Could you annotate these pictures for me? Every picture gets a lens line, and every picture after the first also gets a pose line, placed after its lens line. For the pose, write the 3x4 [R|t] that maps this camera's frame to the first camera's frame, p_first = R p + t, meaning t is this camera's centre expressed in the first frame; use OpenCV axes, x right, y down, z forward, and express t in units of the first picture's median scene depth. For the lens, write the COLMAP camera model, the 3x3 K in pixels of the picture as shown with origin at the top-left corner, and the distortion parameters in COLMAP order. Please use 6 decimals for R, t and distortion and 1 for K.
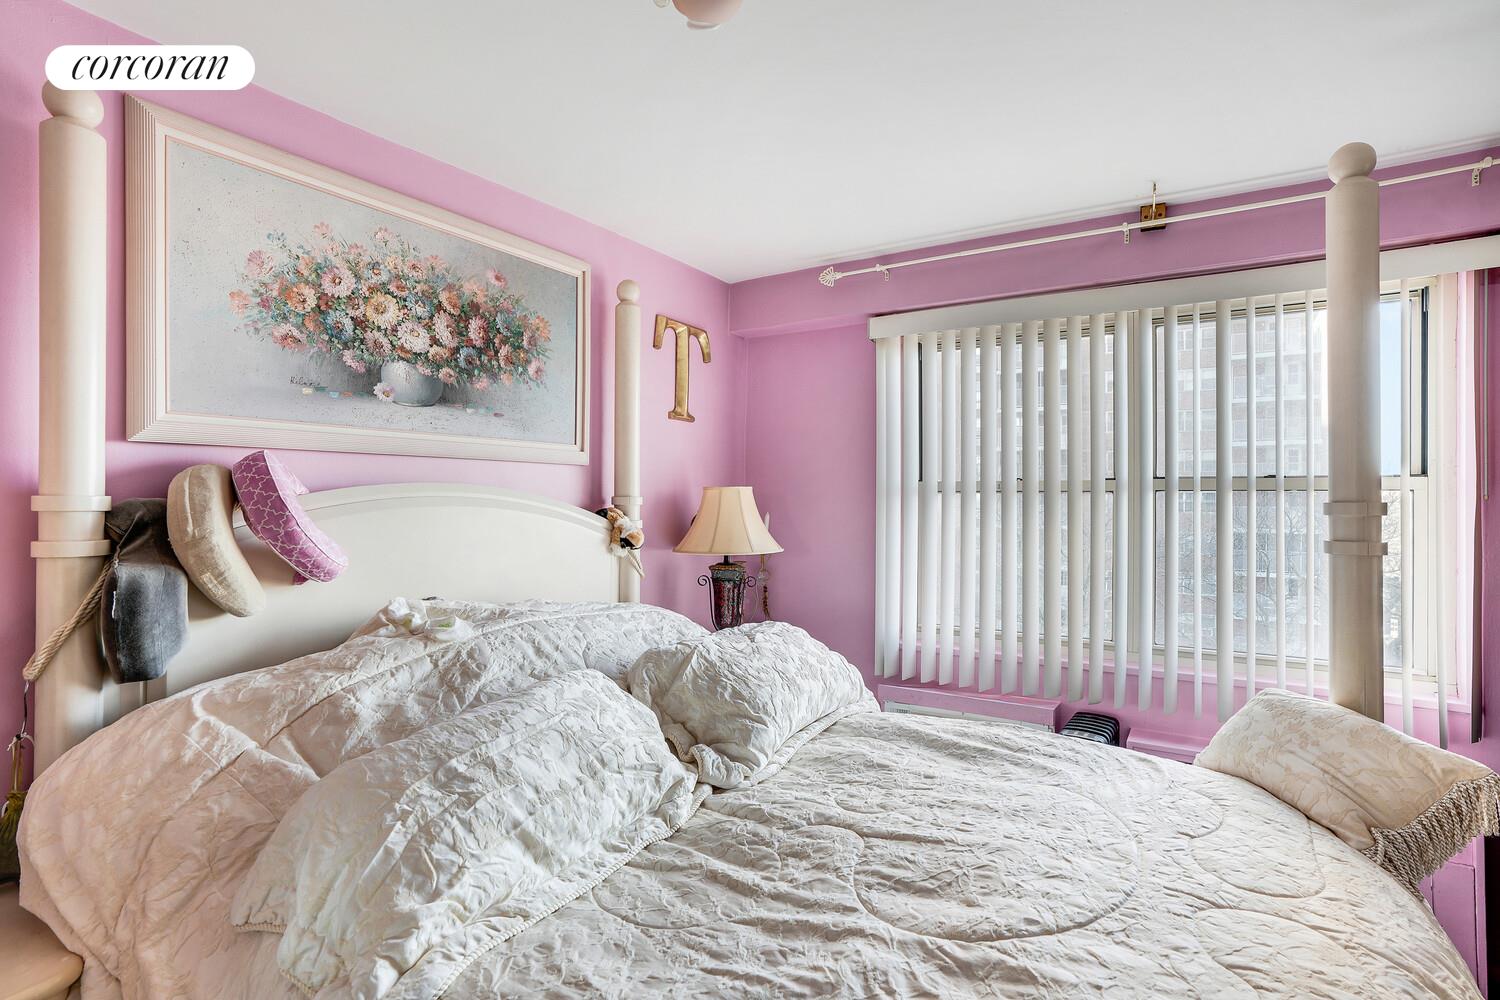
lens RADIAL K [[733.3, 0, 759.7], [0, 733.3, 498.3], [0, 0, 1]] dist [-0.028866, 0.001970]
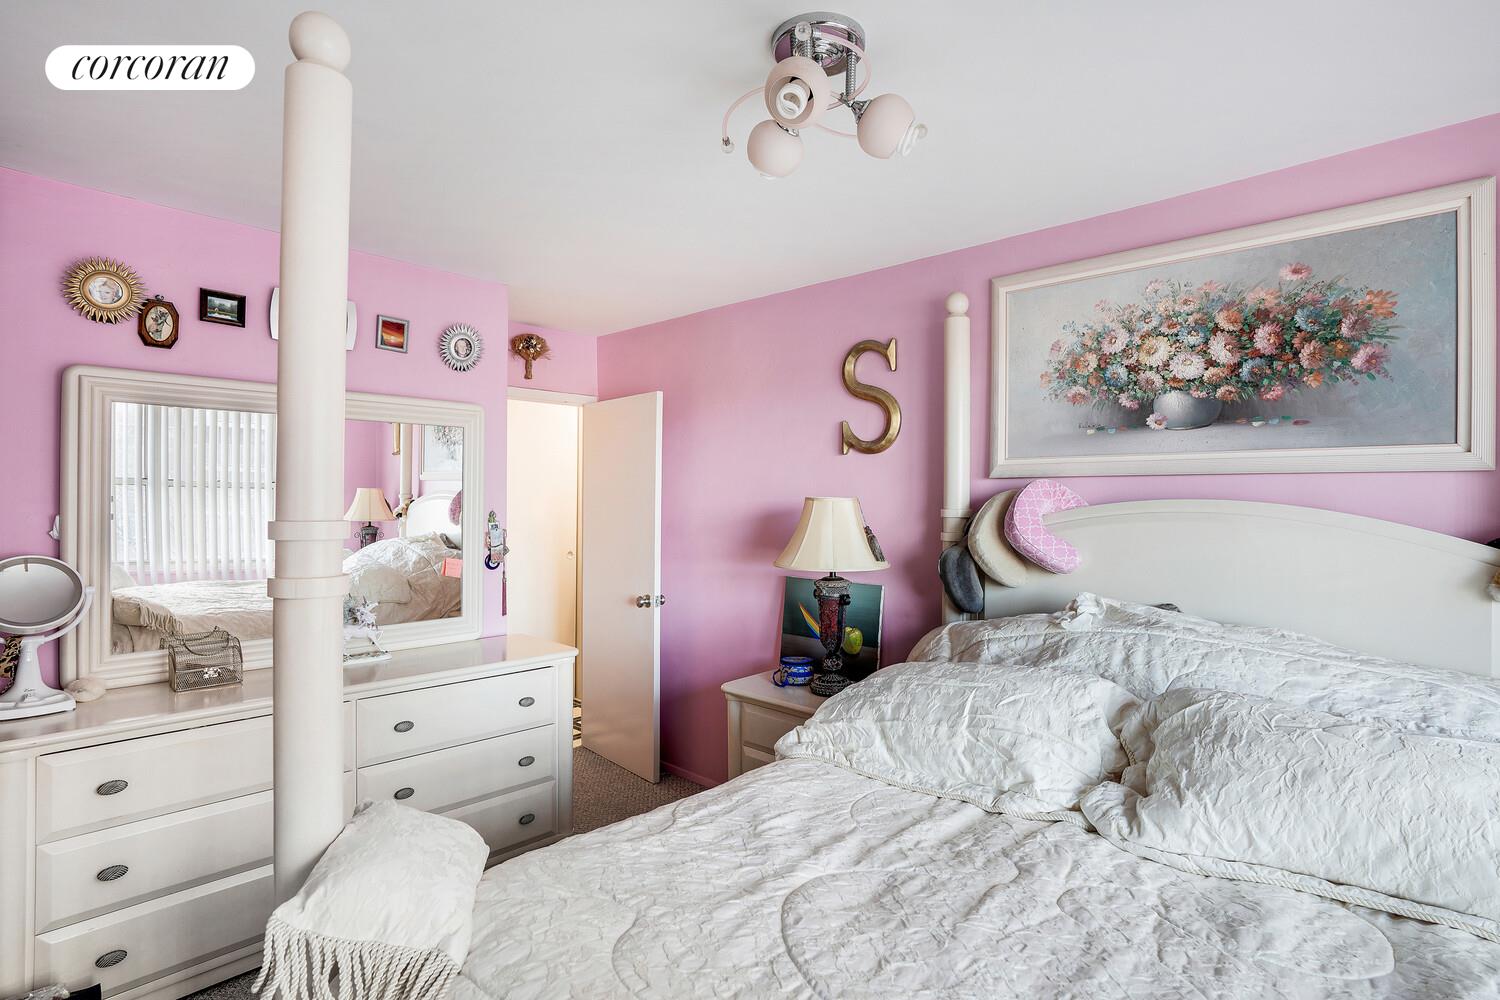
lens RADIAL K [[733.3, 0, 751.7], [0, 733.3, 504.6], [0, 0, 1]] dist [-0.028866, 0.001970]
pose [[-0.180893, 0.002267, -0.983500, 0.744811], [-0.006542, 0.999972, 0.003508, -0.014210], [0.983481, 0.007068, -0.180873, 0.583698]]
